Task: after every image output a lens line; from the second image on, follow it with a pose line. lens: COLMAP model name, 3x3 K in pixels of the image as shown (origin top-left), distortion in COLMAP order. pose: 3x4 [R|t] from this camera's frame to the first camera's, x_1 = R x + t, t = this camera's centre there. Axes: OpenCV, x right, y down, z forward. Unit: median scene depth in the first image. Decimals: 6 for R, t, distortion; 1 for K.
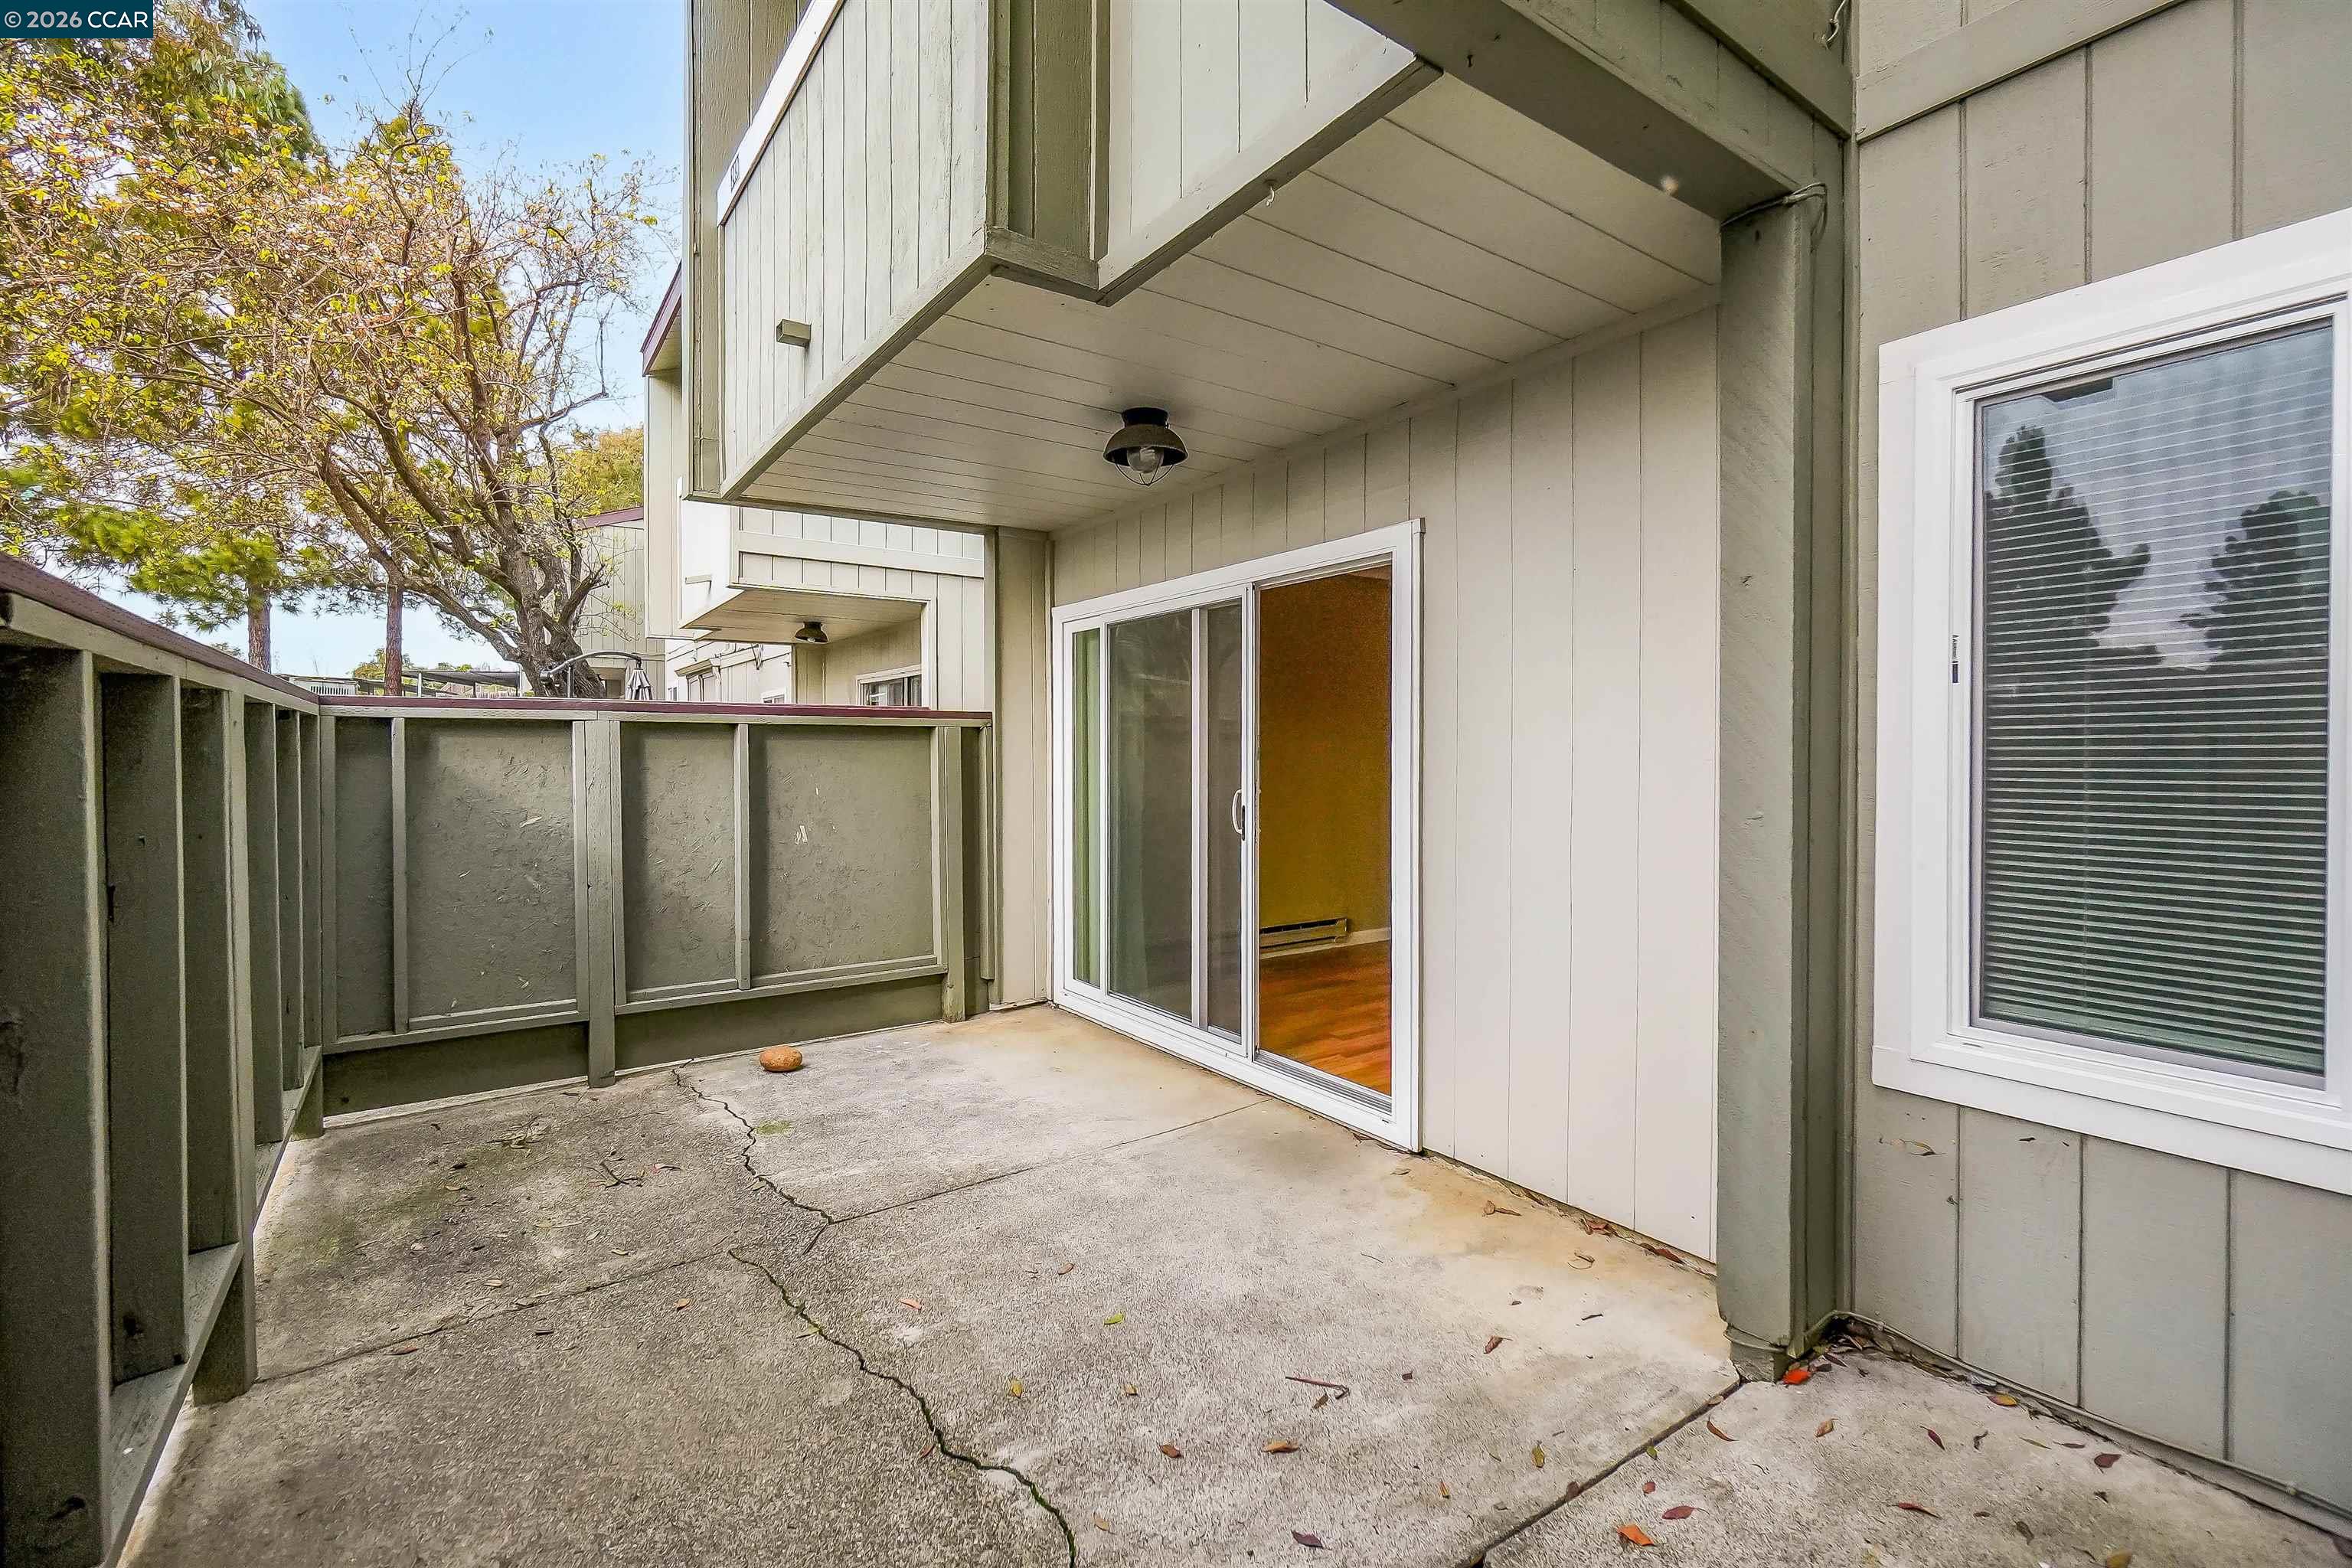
lens RADIAL K [[1020.2, 0, 1184.4], [0, 1020.2, 774.9], [0, 0, 1]] dist [-0.008987, 0.002150]
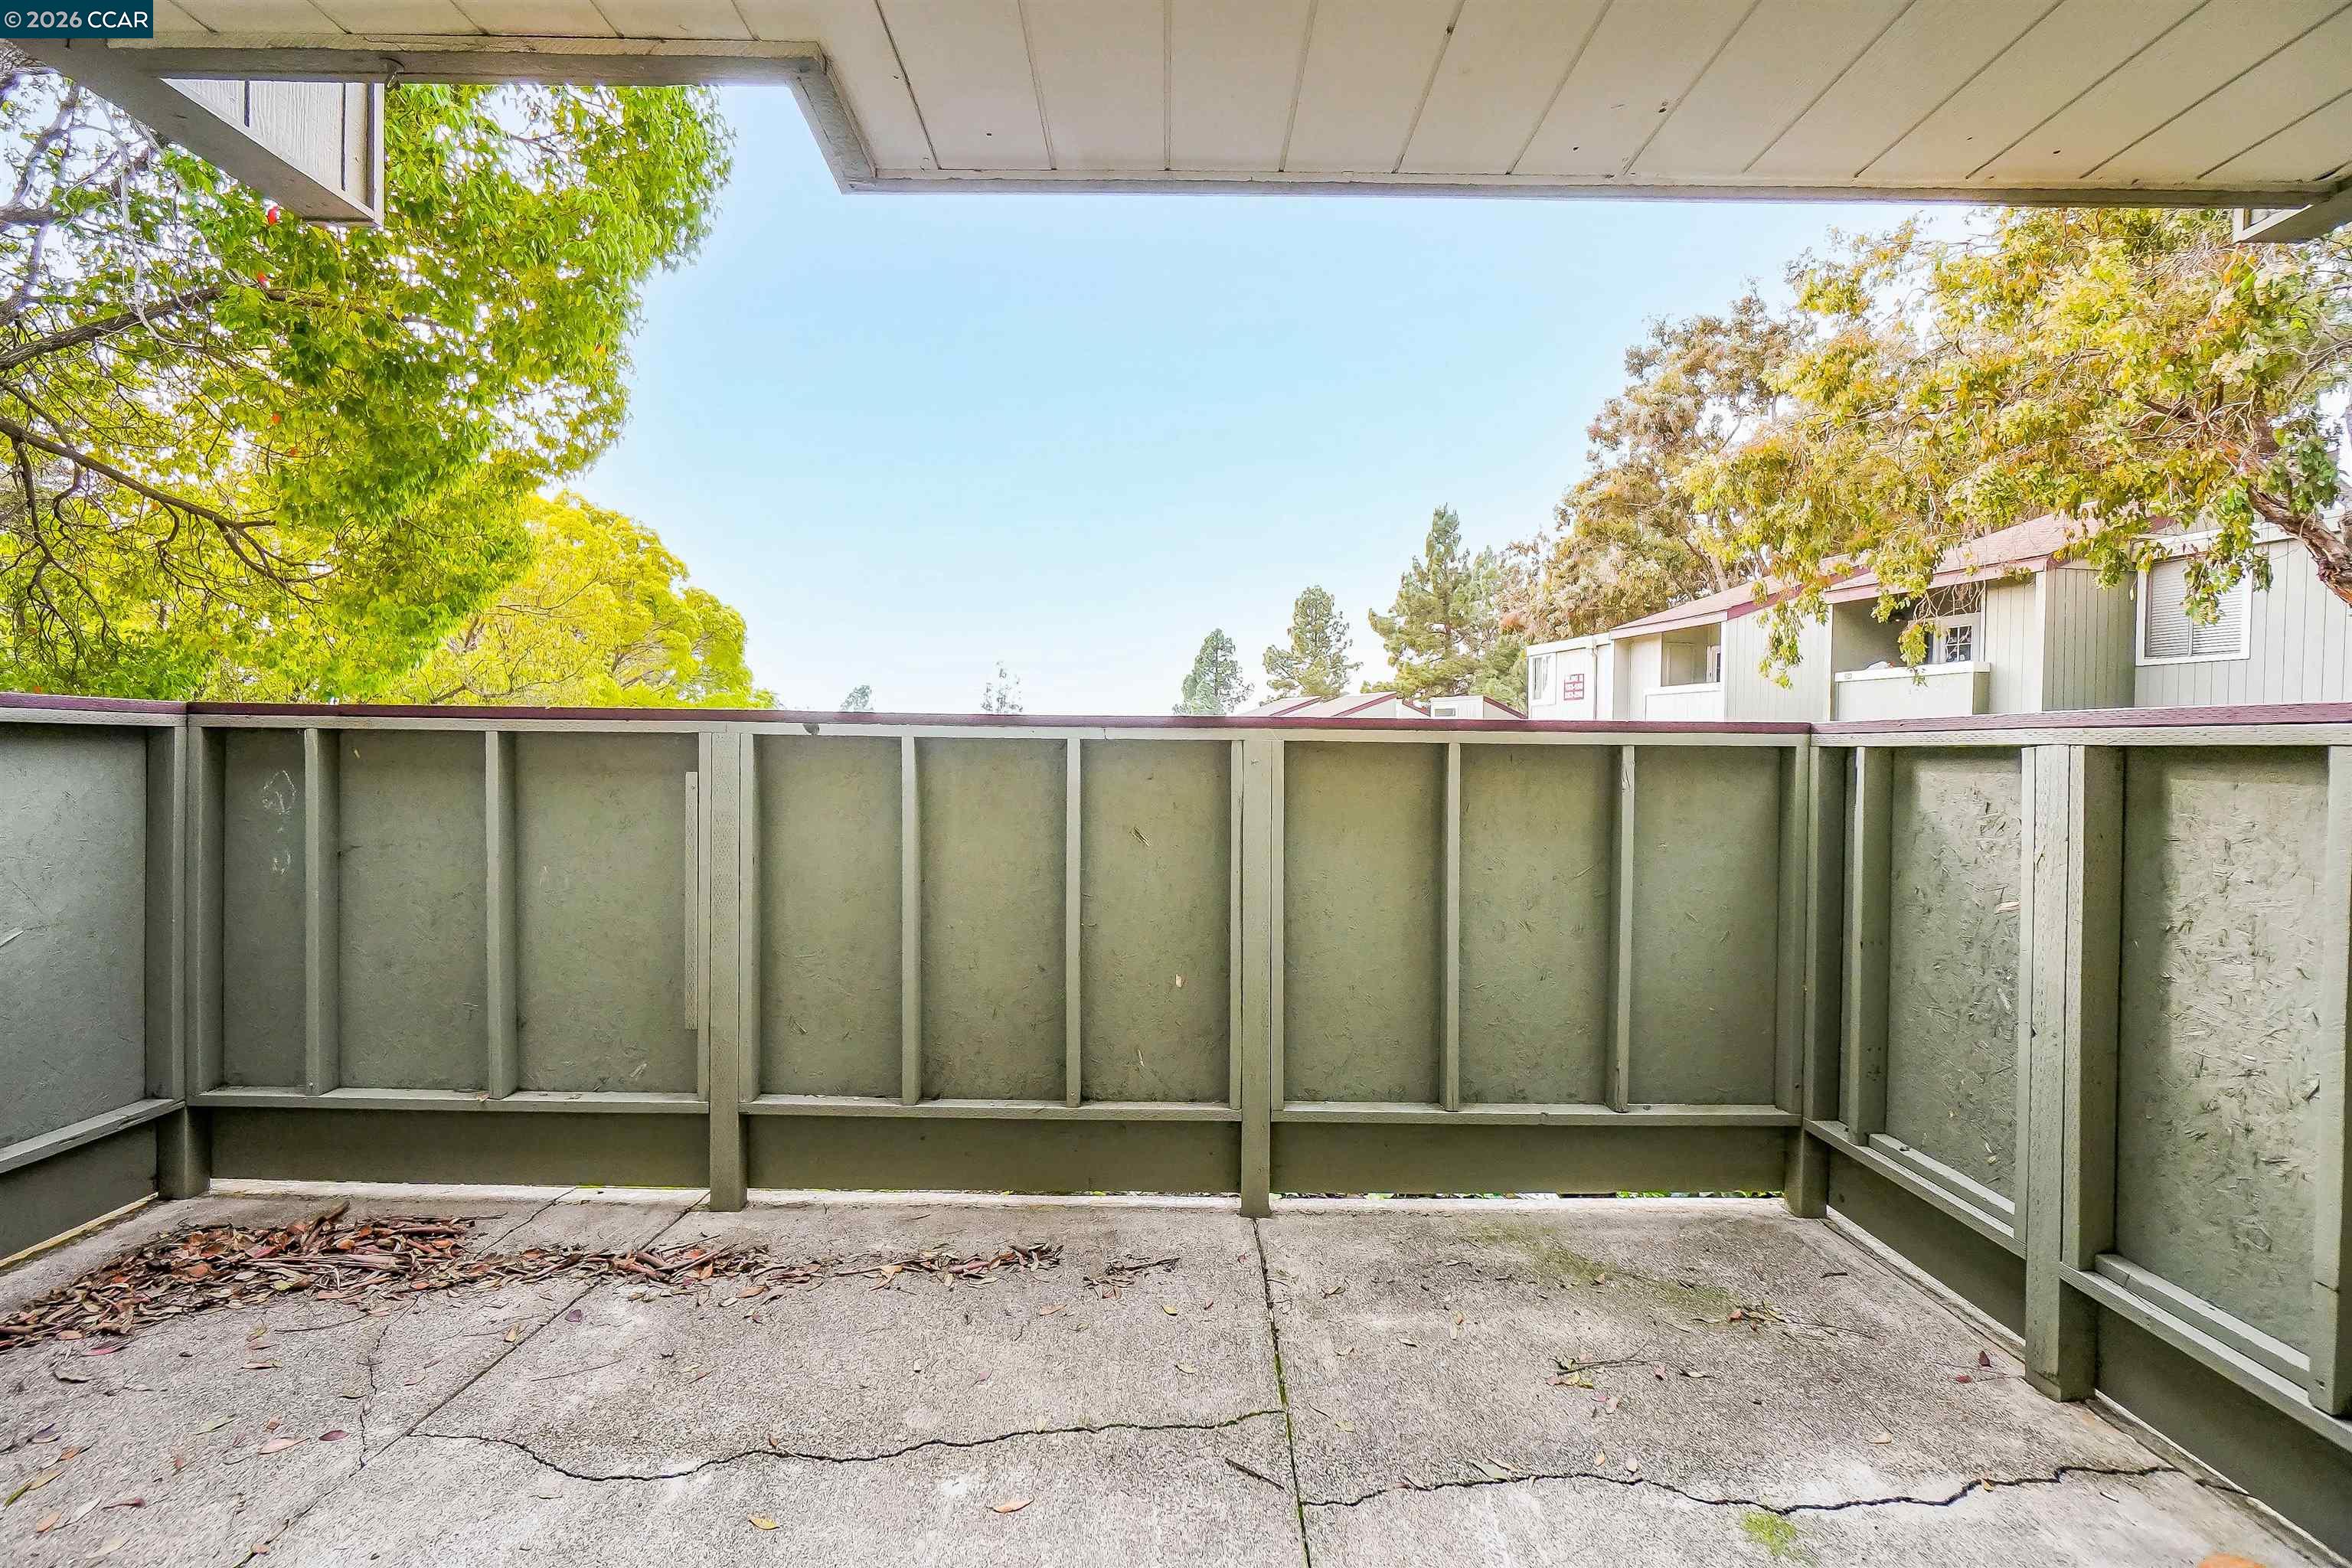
lens RADIAL K [[1020.2, 0, 1162.2], [0, 1020.2, 771.4], [0, 0, 1]] dist [-0.008987, 0.002150]
pose [[-0.596404, 0.008514, -0.802639, 0.242518], [-0.029728, 0.999023, 0.032687, -0.060230], [0.802134, 0.043356, -0.595568, 1.318022]]
